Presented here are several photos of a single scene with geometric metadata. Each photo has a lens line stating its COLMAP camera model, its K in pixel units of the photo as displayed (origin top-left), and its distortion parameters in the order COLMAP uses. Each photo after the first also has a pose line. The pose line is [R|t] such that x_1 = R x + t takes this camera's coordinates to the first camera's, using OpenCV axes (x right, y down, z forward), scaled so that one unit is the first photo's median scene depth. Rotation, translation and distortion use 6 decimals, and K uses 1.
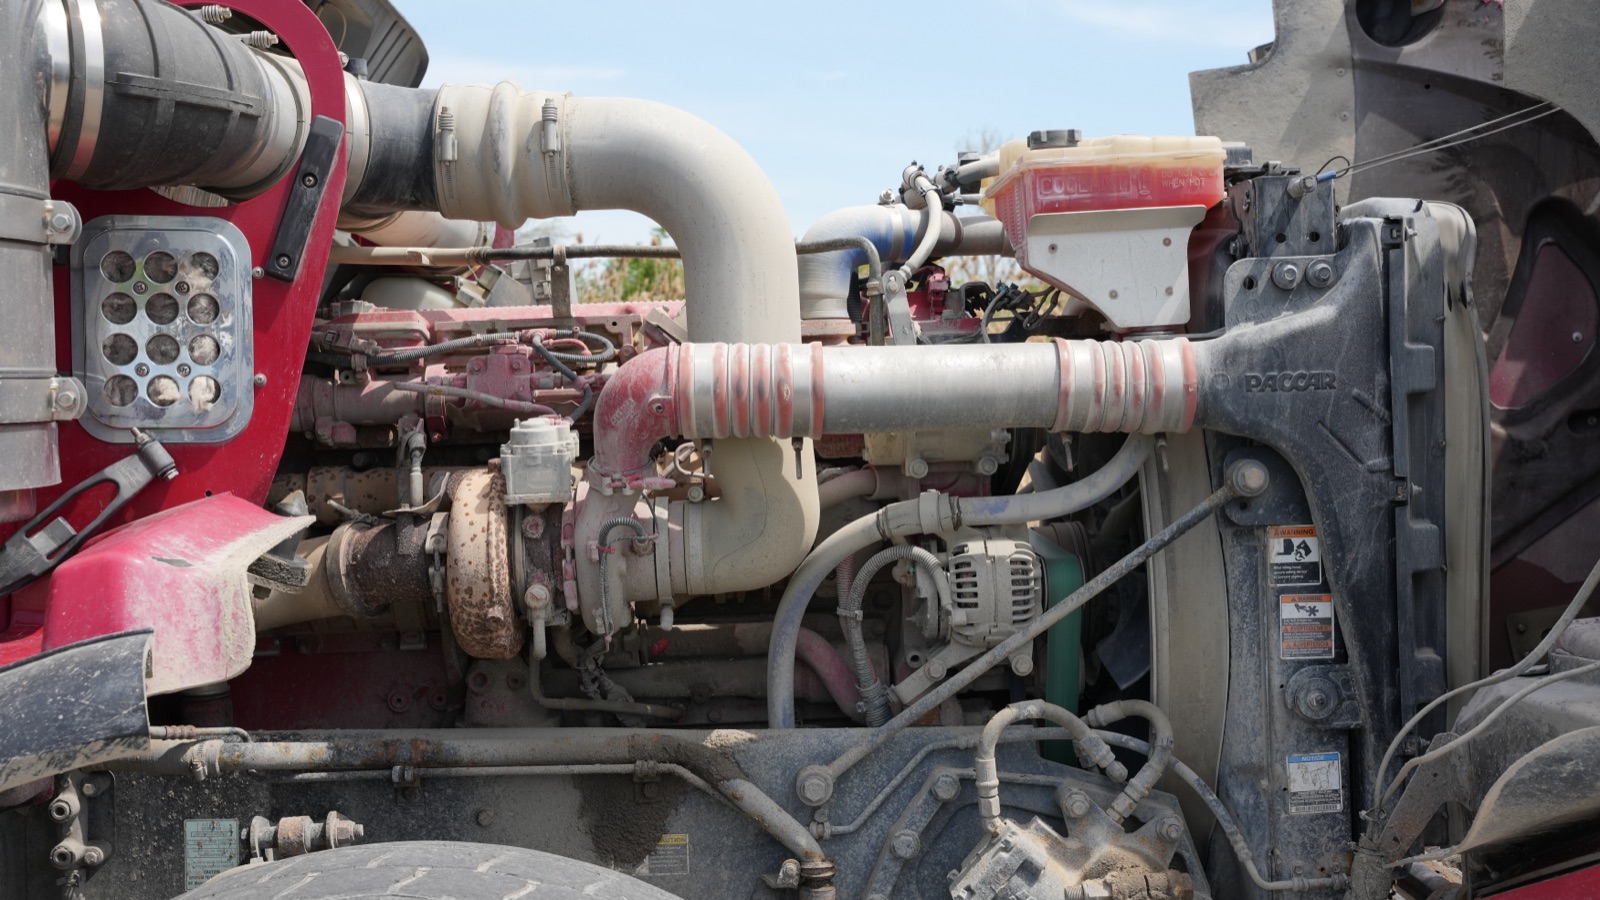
lens RADIAL K [[1935.1, 0, 799.9], [0, 1935.1, 447.7], [0, 0, 1]] dist [0.044129, 0.000000]
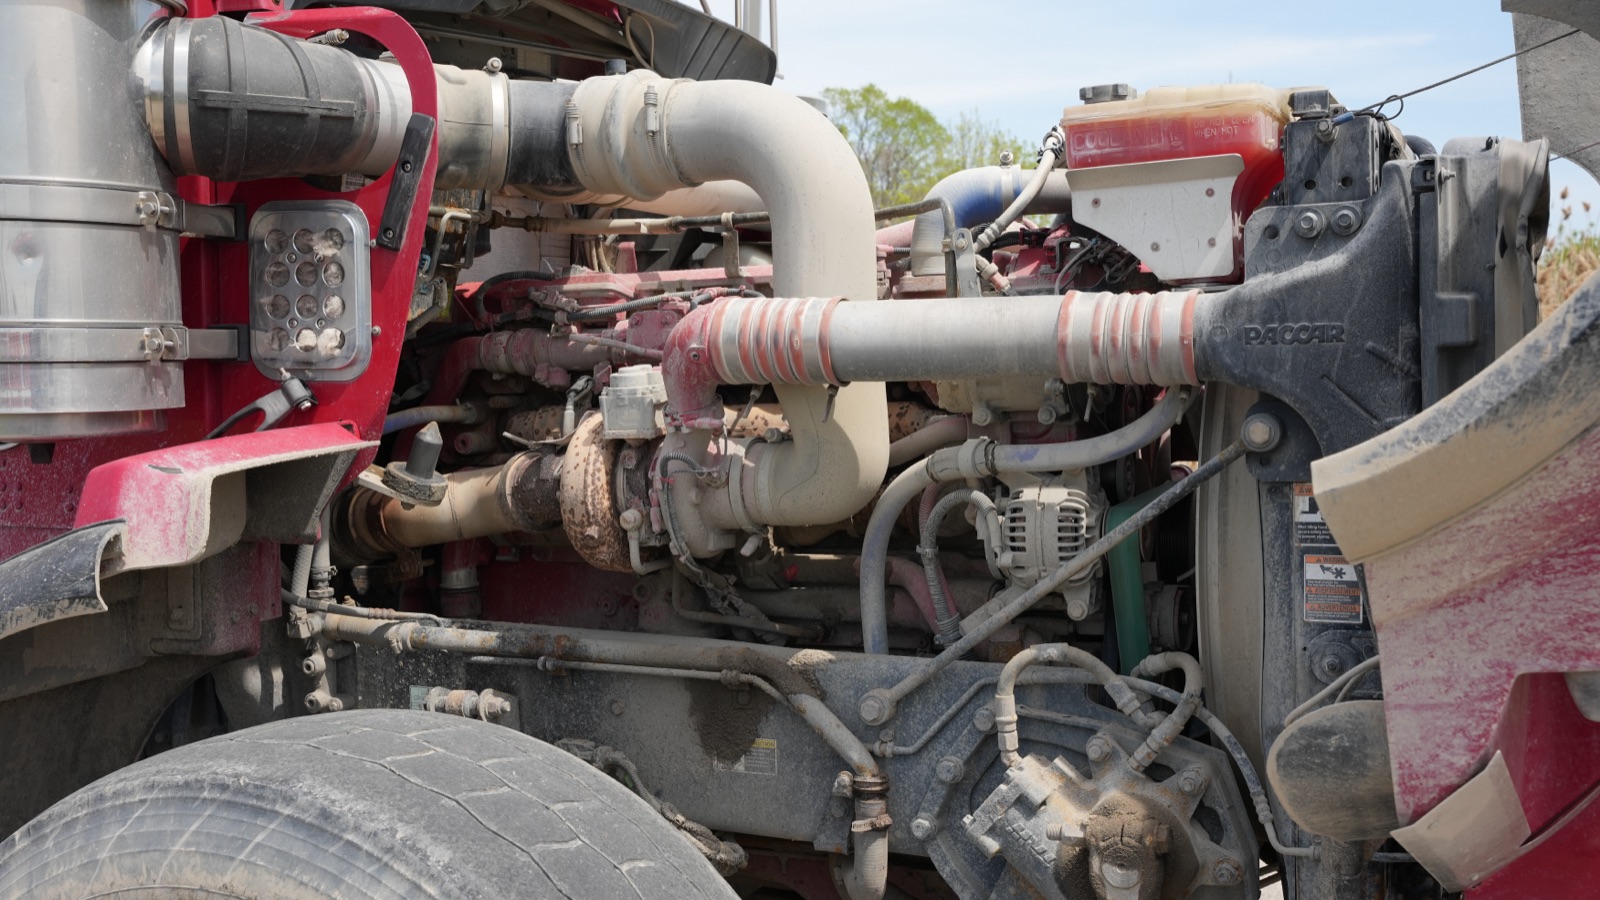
lens RADIAL K [[1797.3, 0, 800.1], [0, 1797.3, 449.1], [0, 0, 1]] dist [0.007168, 0.000000]
pose [[0.893801, 0.029533, -0.447491, 0.424168], [-0.018685, 0.999415, 0.028639, 0.002235], [0.448075, -0.017236, 0.893830, 0.086776]]
